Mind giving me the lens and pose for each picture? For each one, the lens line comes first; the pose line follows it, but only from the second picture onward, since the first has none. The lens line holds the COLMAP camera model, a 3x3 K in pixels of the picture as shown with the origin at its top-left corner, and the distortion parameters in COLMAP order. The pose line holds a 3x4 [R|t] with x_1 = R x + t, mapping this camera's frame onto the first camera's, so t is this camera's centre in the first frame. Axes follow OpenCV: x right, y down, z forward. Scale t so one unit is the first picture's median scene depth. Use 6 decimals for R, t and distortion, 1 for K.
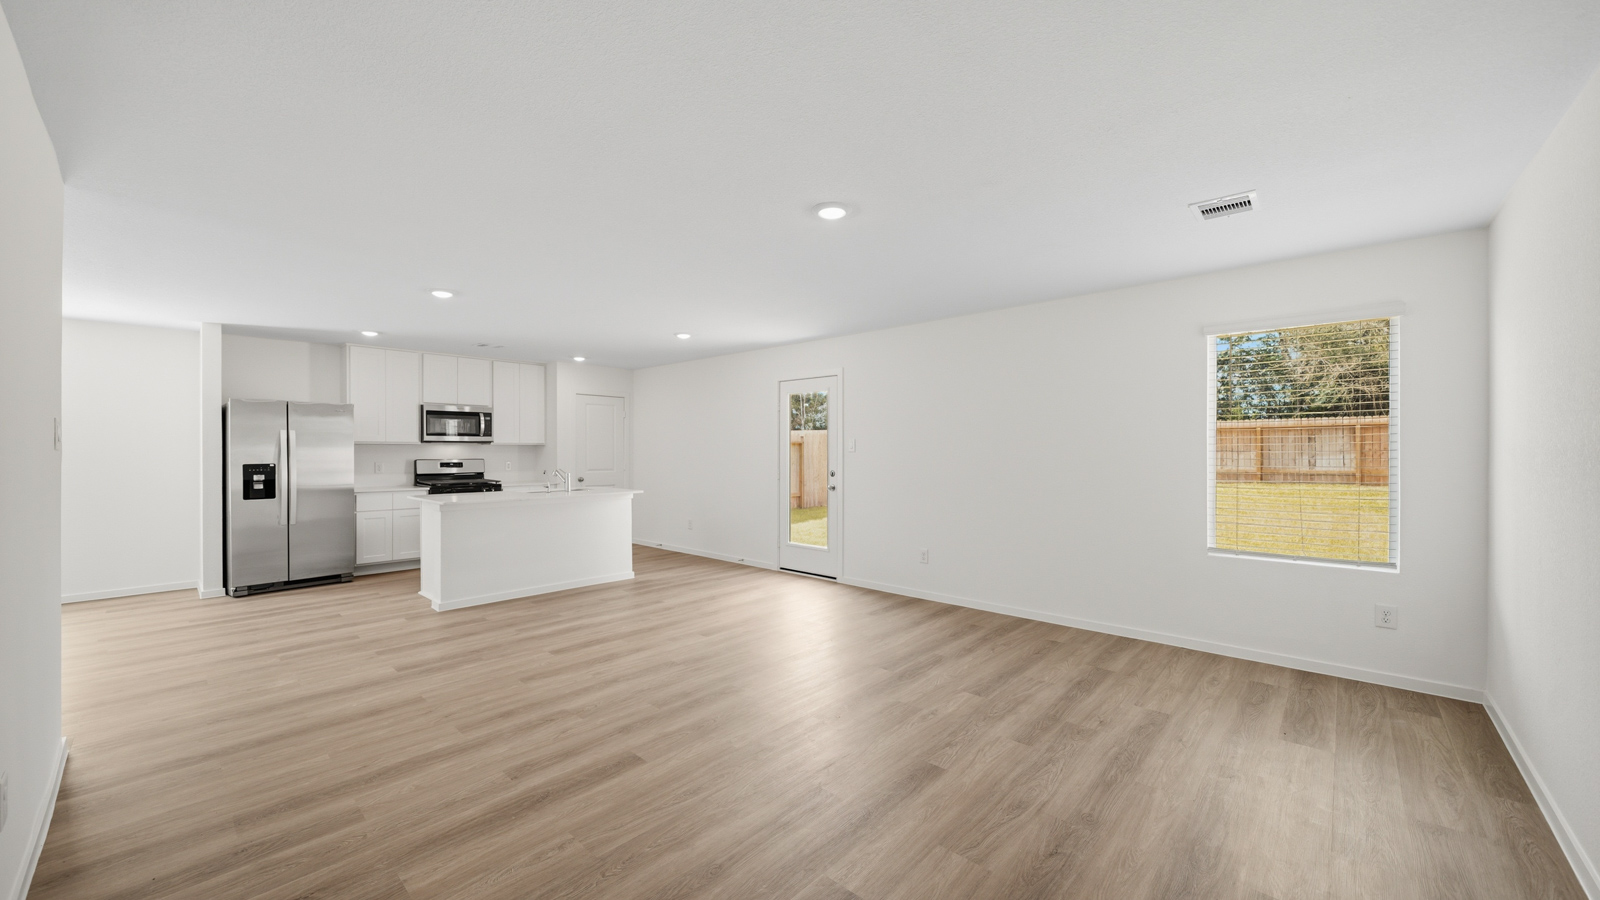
lens RADIAL K [[593.3, 0, 799.5], [0, 593.3, 453.0], [0, 0, 1]] dist [-0.006529, -0.000047]
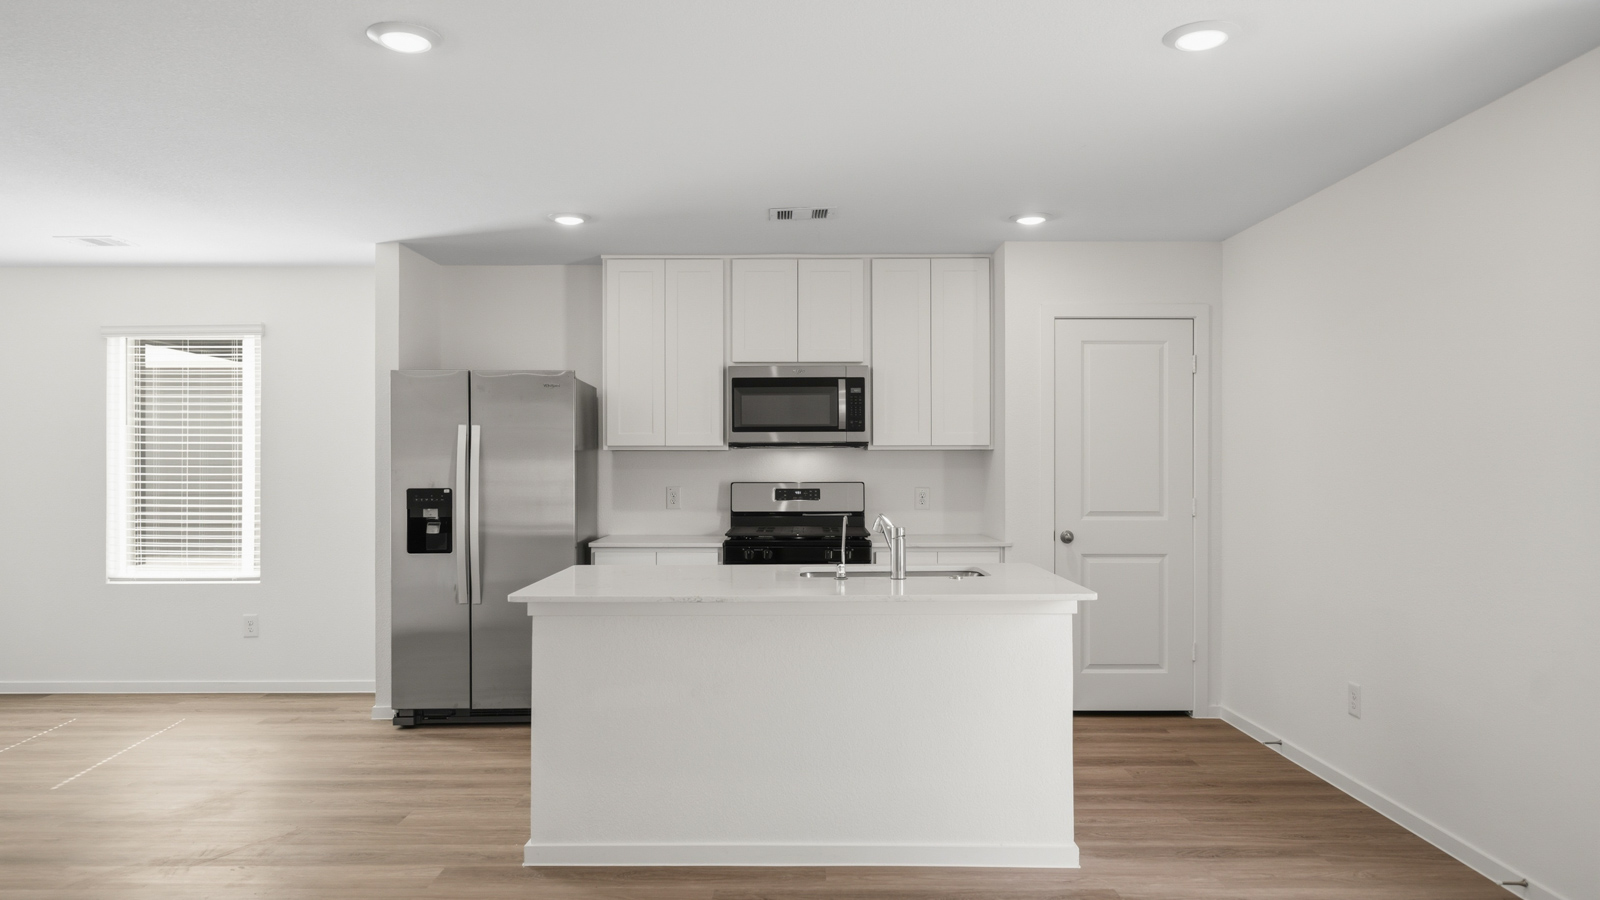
lens RADIAL K [[1078.7, 0, 795.0], [0, 1078.7, 469.9], [0, 0, 1]] dist [0.007674, 0.001340]
pose [[0.675200, 0.003669, -0.737625, 0.047463], [-0.001245, 0.999992, 0.003834, -0.002925], [0.737633, -0.001670, 0.675200, 0.558923]]
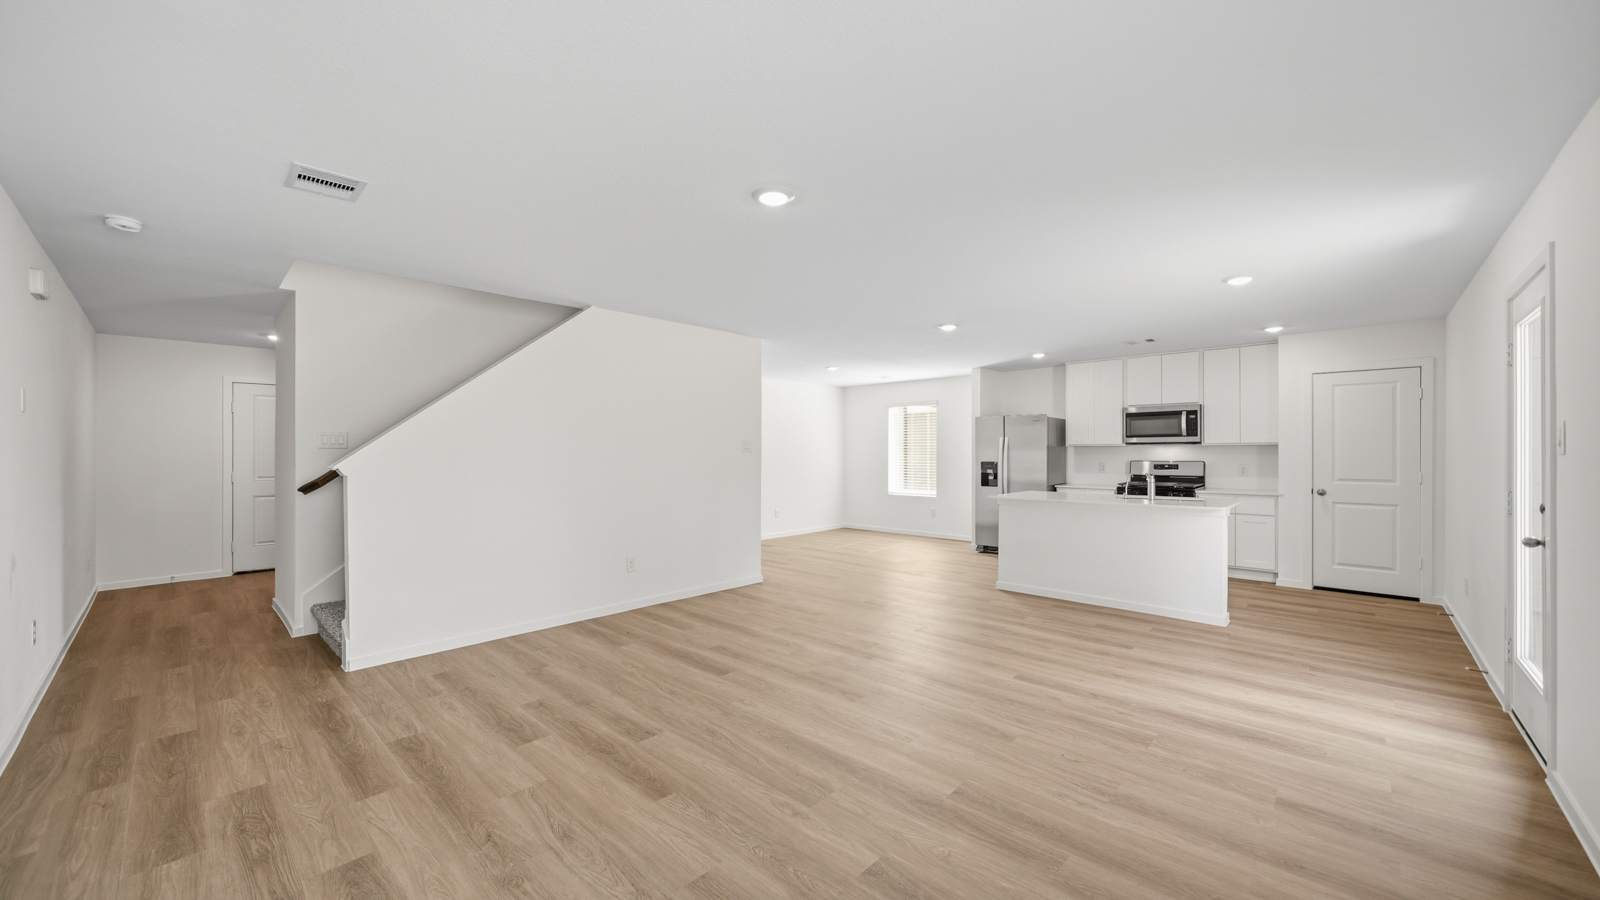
lens RADIAL K [[593.3, 0, 794.6], [0, 593.3, 449.9], [0, 0, 1]] dist [-0.006529, -0.000047]
pose [[-0.014527, -0.004126, -0.999886, 0.507154], [-0.003143, 0.999987, -0.004081, -0.002222], [0.999890, 0.003083, -0.014540, 0.535790]]
